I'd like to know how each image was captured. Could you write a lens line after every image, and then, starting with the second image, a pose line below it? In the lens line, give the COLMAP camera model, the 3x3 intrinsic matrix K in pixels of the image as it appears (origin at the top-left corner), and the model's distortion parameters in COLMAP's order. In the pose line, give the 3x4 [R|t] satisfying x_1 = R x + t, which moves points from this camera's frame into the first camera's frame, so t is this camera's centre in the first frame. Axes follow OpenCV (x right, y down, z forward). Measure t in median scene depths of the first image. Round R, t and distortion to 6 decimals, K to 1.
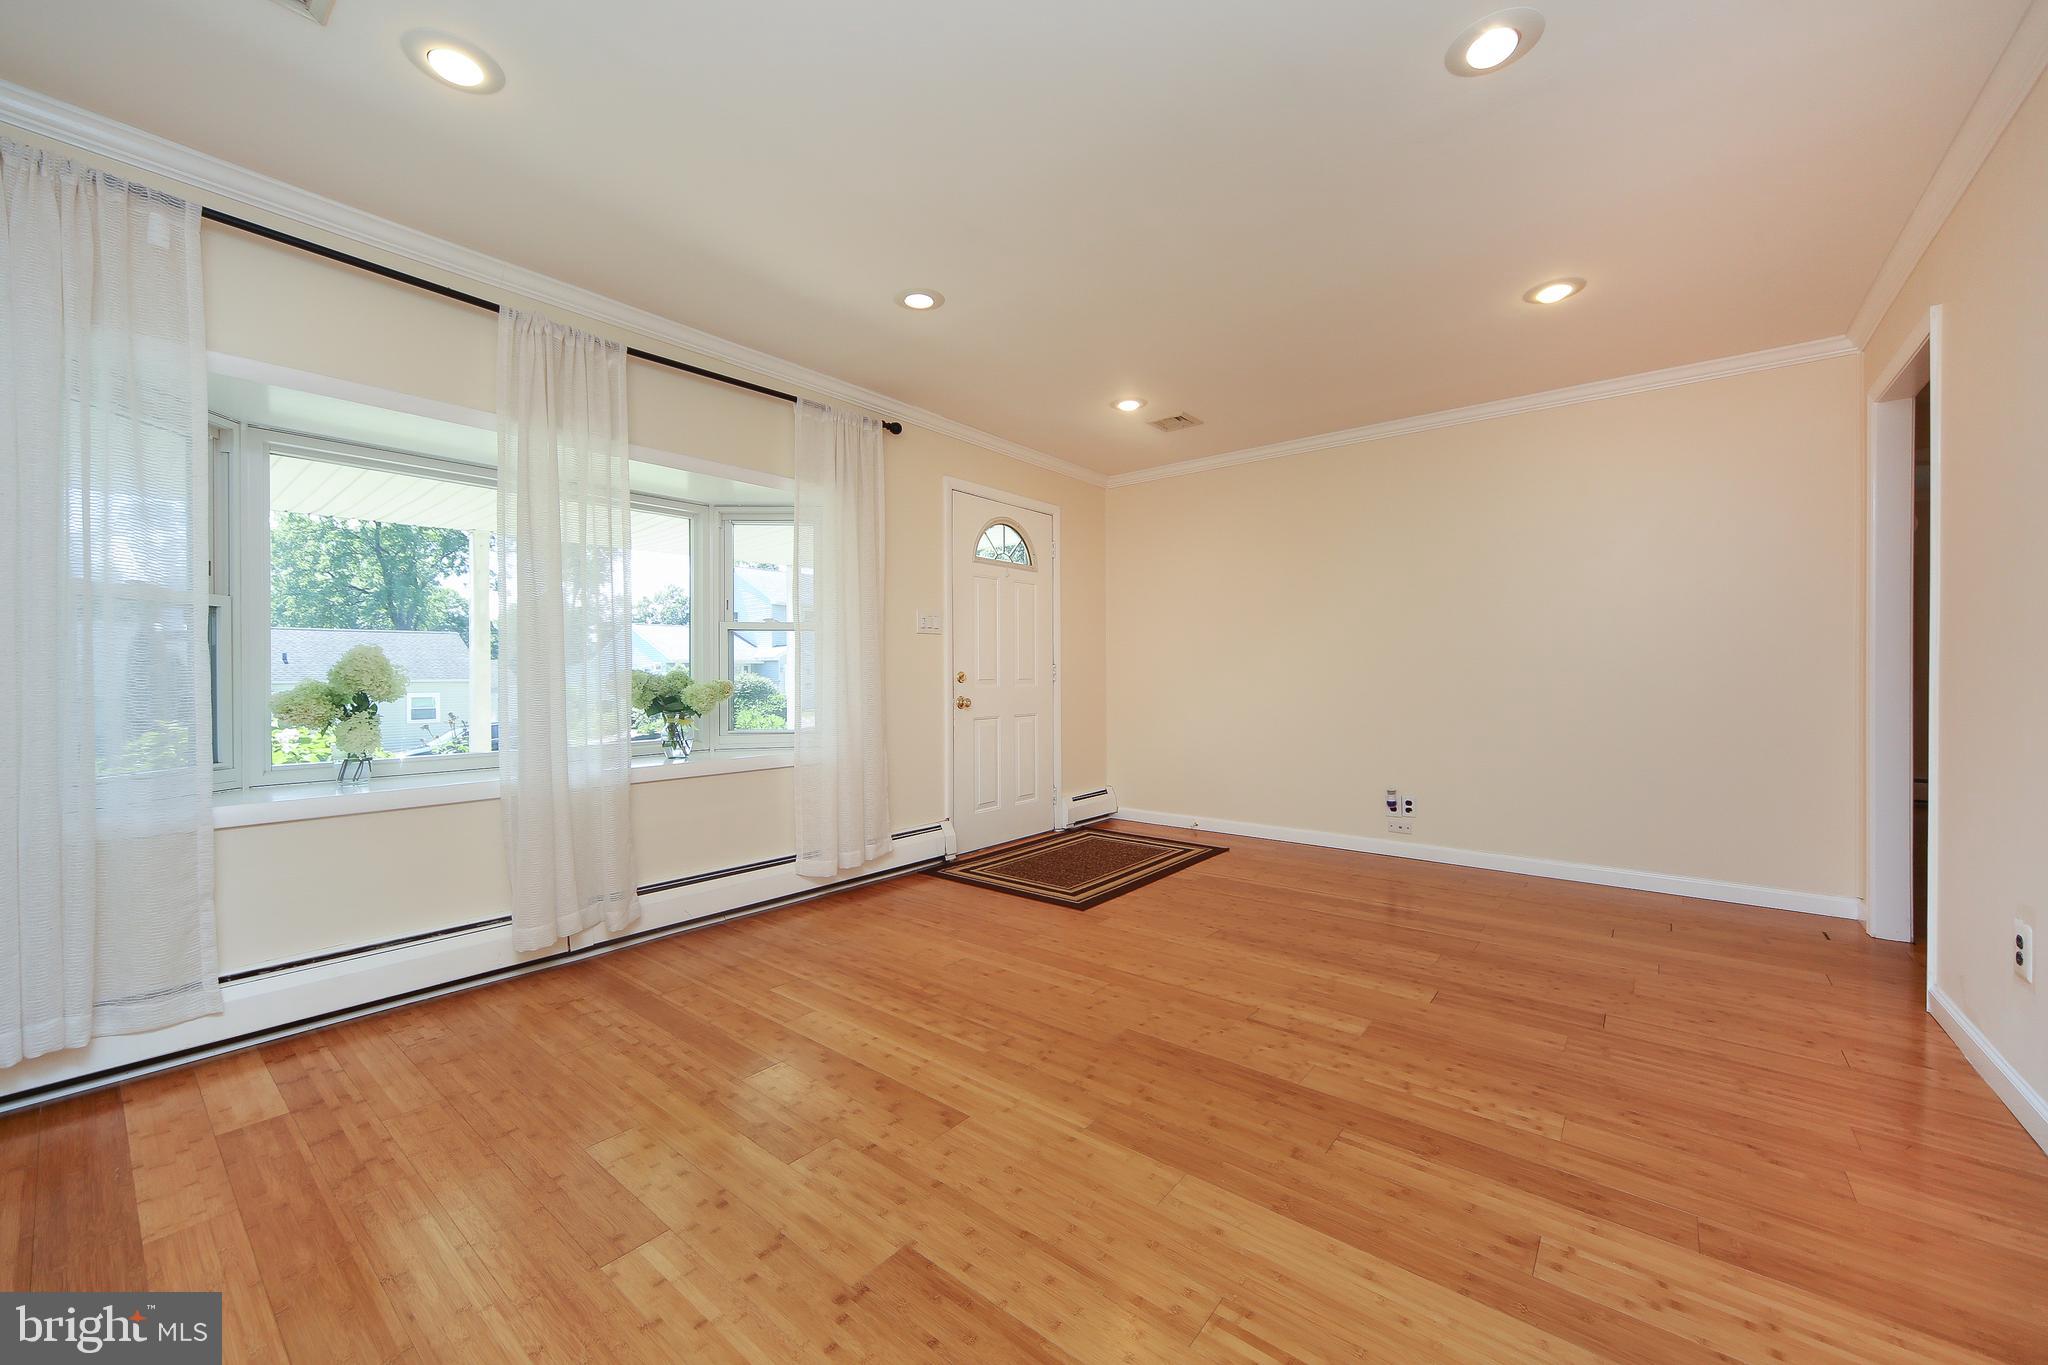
lens RADIAL K [[772.5, 0, 1086.2], [0, 772.5, 674.5], [0, 0, 1]] dist [0.001506, 0.000569]
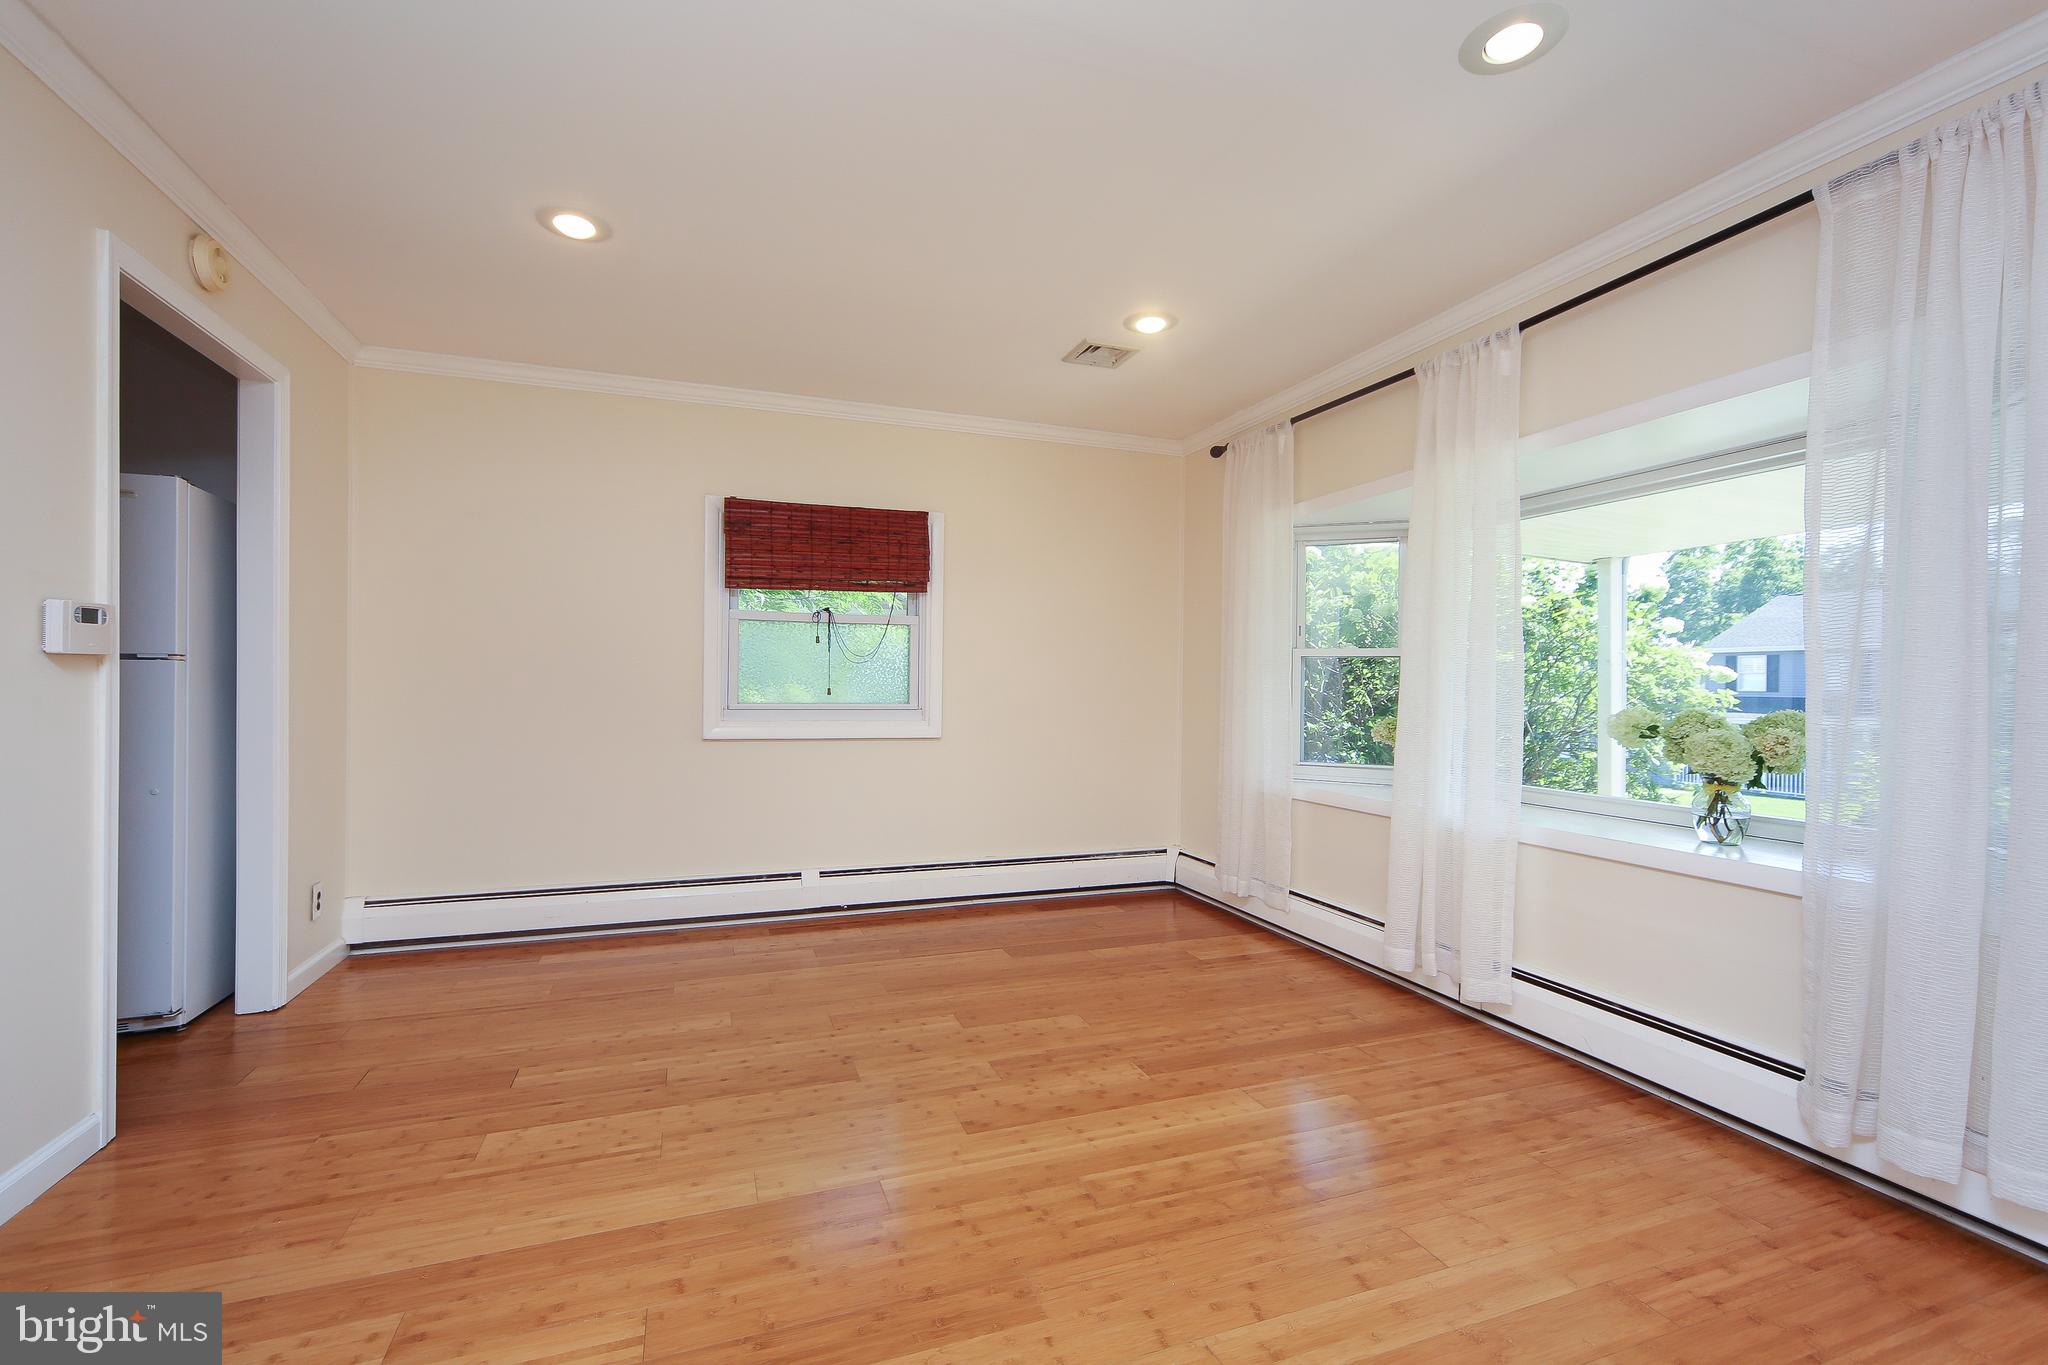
lens RADIAL K [[834.6, 0, 981.2], [0, 834.6, 687.9], [0, 0, 1]] dist [-0.003969, 0.002336]
pose [[-0.572455, -0.001649, -0.819935, 0.654286], [-0.007984, 0.999962, 0.003563, -0.035576], [0.819898, 0.008586, -0.572446, 1.407203]]
